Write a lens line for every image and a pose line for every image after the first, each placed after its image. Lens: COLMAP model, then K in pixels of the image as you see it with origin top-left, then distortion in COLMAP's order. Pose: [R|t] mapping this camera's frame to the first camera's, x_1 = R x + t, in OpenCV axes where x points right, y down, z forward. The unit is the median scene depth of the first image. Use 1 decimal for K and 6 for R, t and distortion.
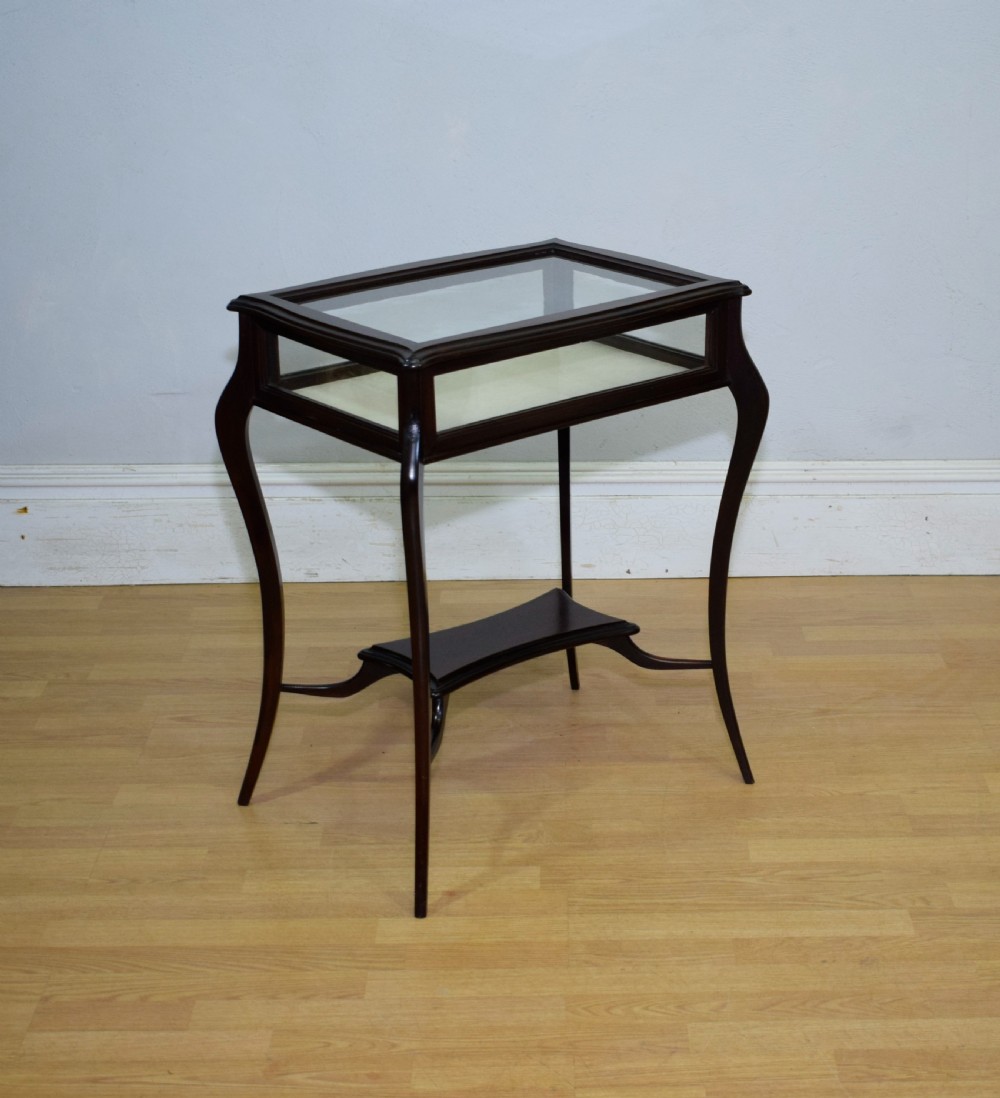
lens RADIAL K [[2085.0, 0, 590.3], [0, 2085.0, 551.8], [0, 0, 1]] dist [-0.020954, -0.011307]
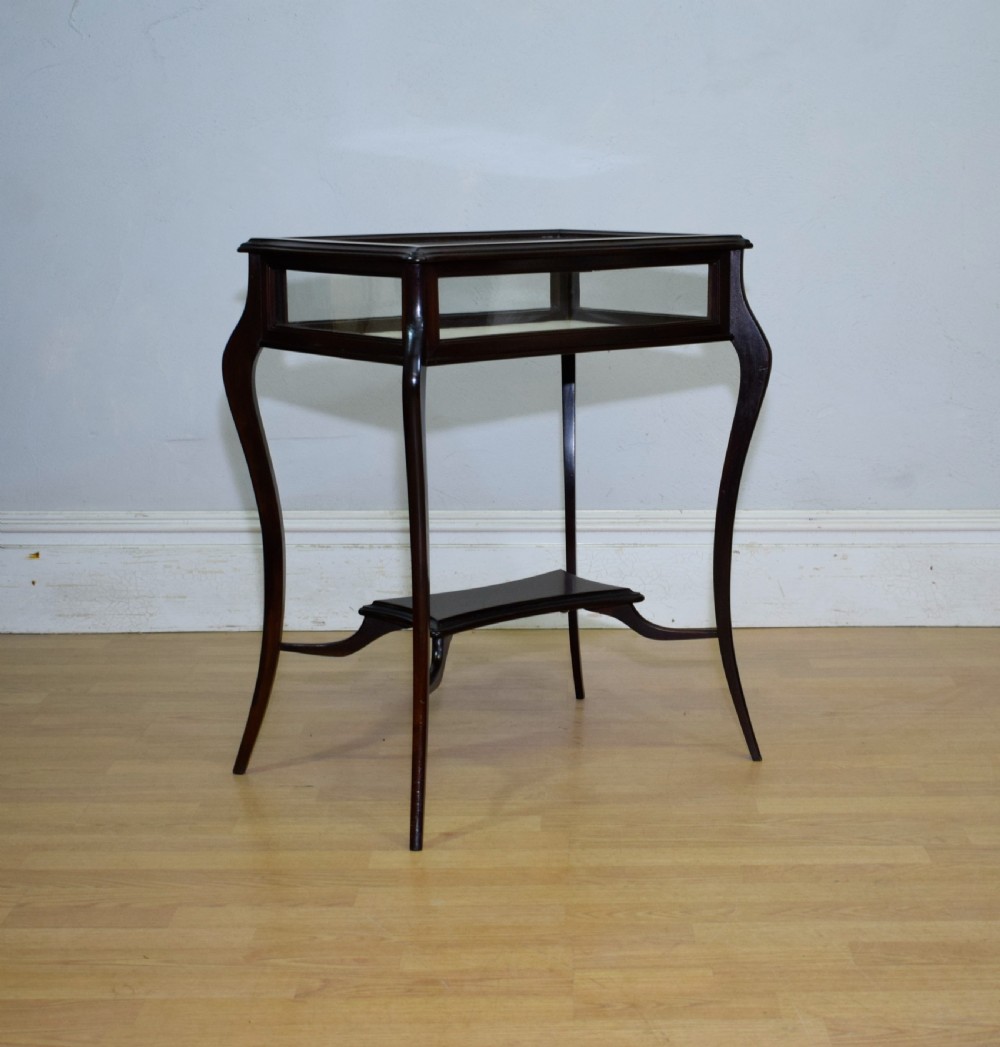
lens RADIAL K [[2001.6, 0, 578.1], [0, 2001.6, 524.4], [0, 0, 1]] dist [-0.005435, -0.071847]
pose [[0.999908, 0.001732, -0.013479, 0.005507], [-0.004091, 0.984199, -0.177018, 0.185923], [0.012959, 0.177057, 0.984115, 0.062617]]
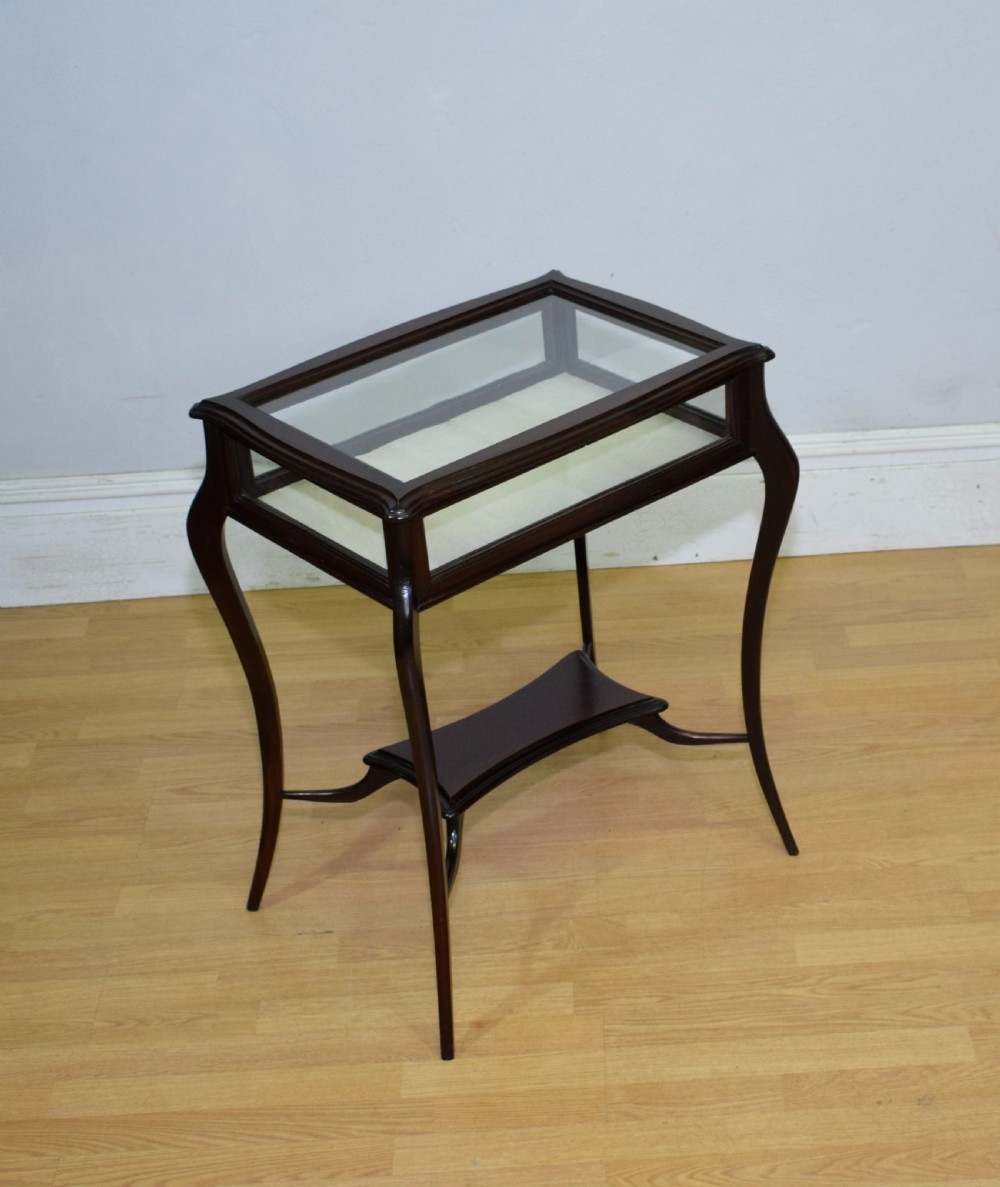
lens RADIAL K [[2184.8, 0, 605.8], [0, 2184.8, 611.7], [0, 0, 1]] dist [-0.011341, -0.024161]
pose [[0.998660, -0.049248, -0.015882, 0.014825], [0.051208, 0.984707, 0.166525, -0.179029], [0.007438, -0.167115, 0.985909, 0.062118]]
